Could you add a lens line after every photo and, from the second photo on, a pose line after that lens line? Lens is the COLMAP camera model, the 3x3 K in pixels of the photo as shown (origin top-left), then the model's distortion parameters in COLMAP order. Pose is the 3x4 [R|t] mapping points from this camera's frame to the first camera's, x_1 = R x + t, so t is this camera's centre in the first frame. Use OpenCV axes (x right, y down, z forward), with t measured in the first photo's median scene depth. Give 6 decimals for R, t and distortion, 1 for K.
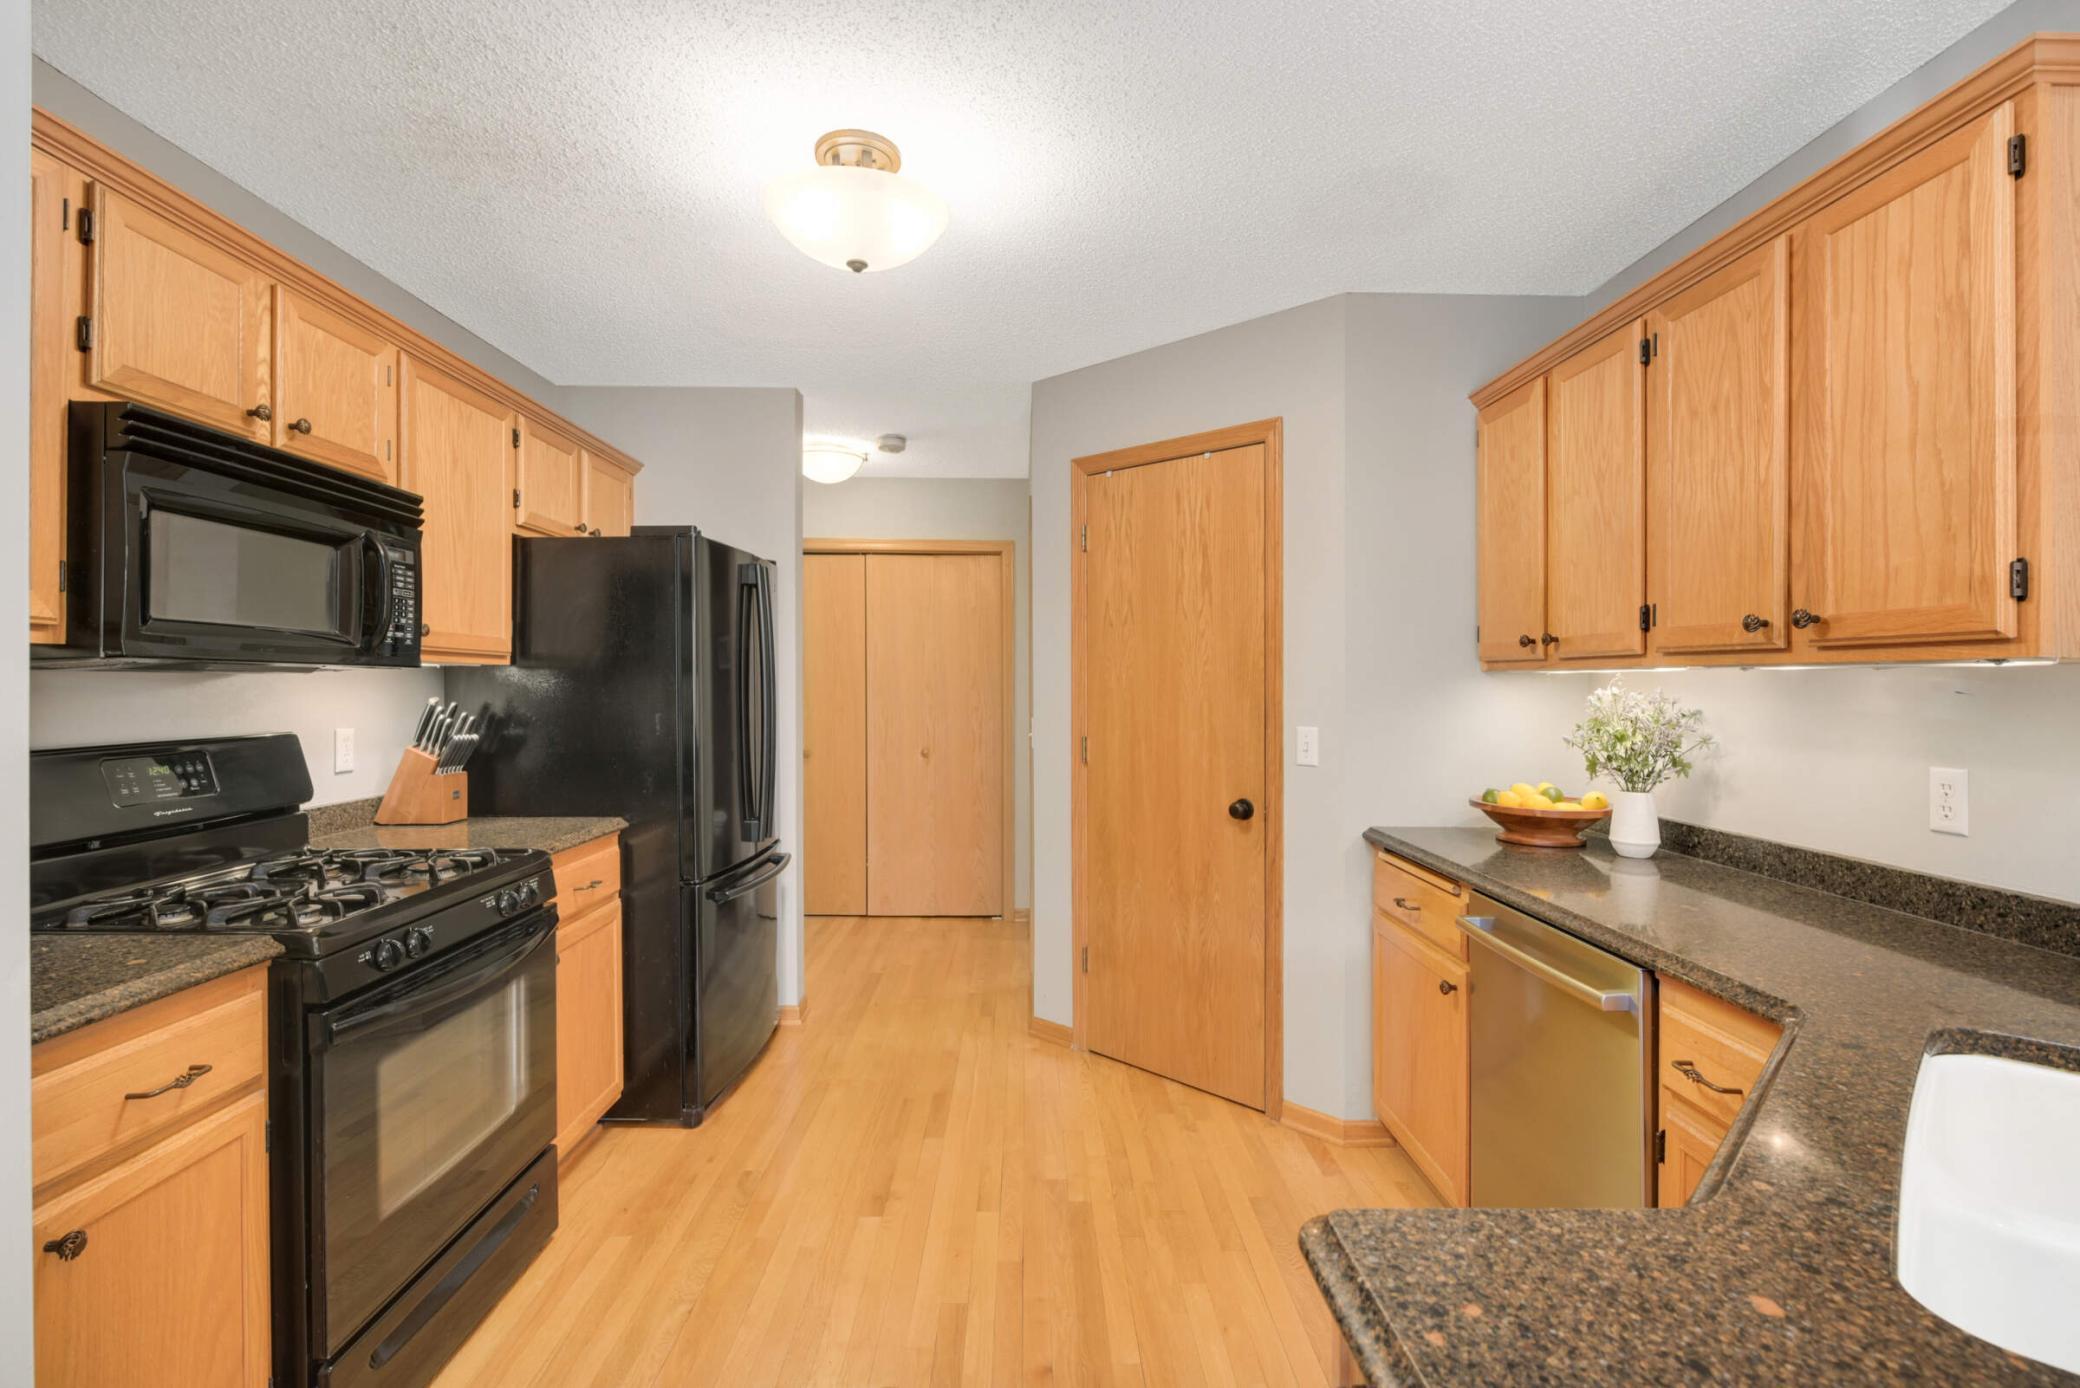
lens RADIAL K [[976.1, 0, 1037.8], [0, 976.1, 694.4], [0, 0, 1]] dist [0.000081, 0.000190]
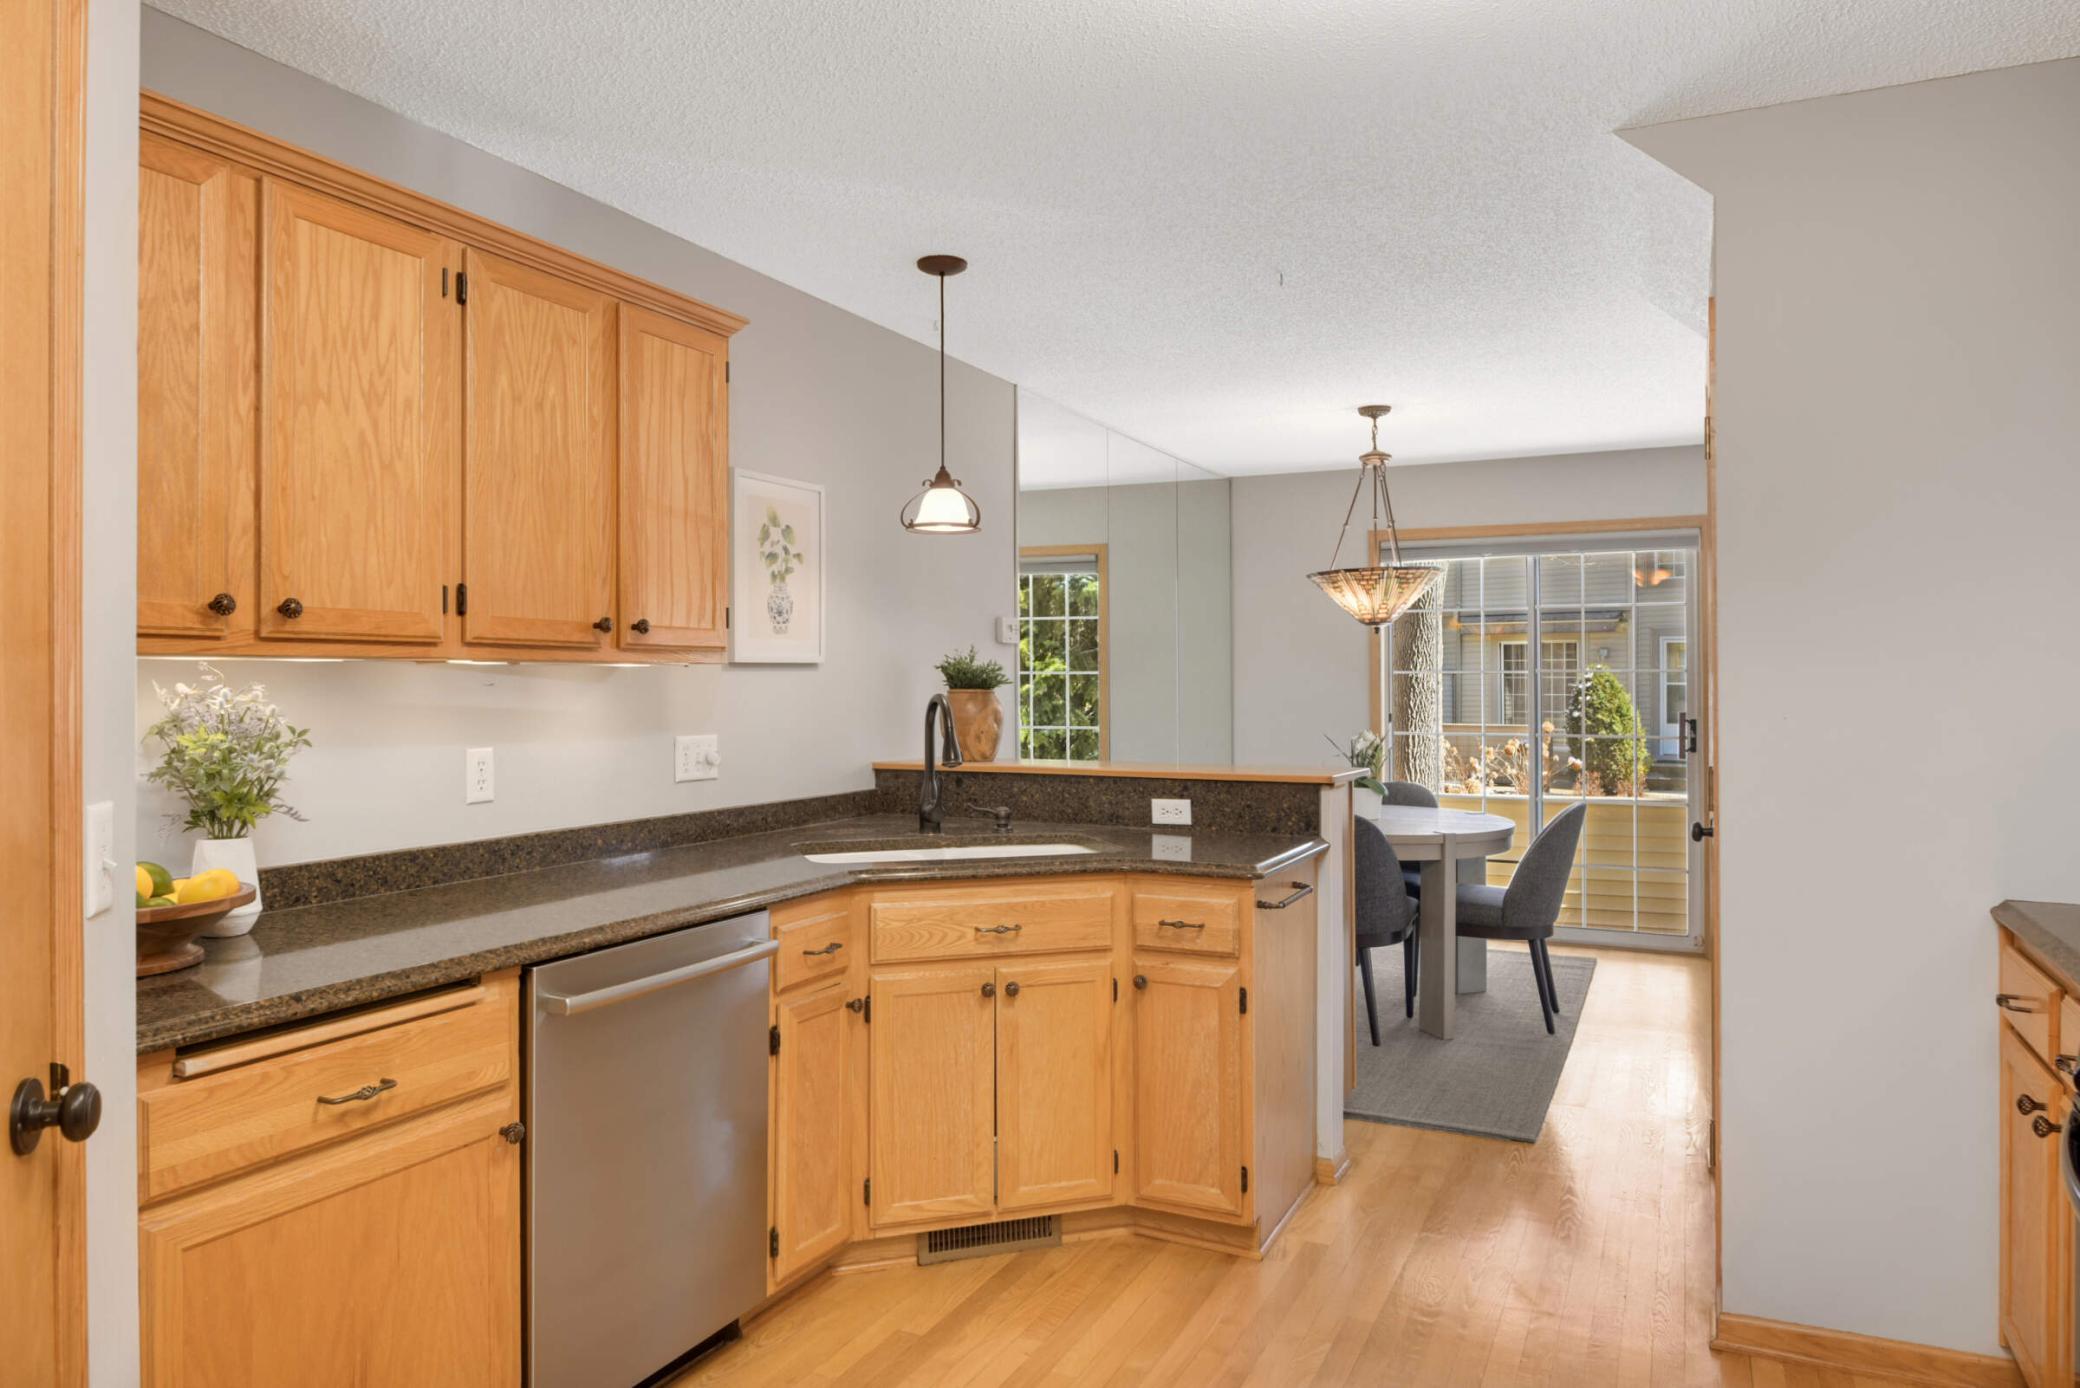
lens RADIAL K [[1324.7, 0, 1043.6], [0, 1324.7, 678.8], [0, 0, 1]] dist [0.003858, 0.000769]
pose [[-0.889750, -0.000098, 0.456448, -0.377963], [0.005280, 0.999931, 0.010508, -0.020529], [-0.456418, 0.011760, -0.889688, 1.884865]]
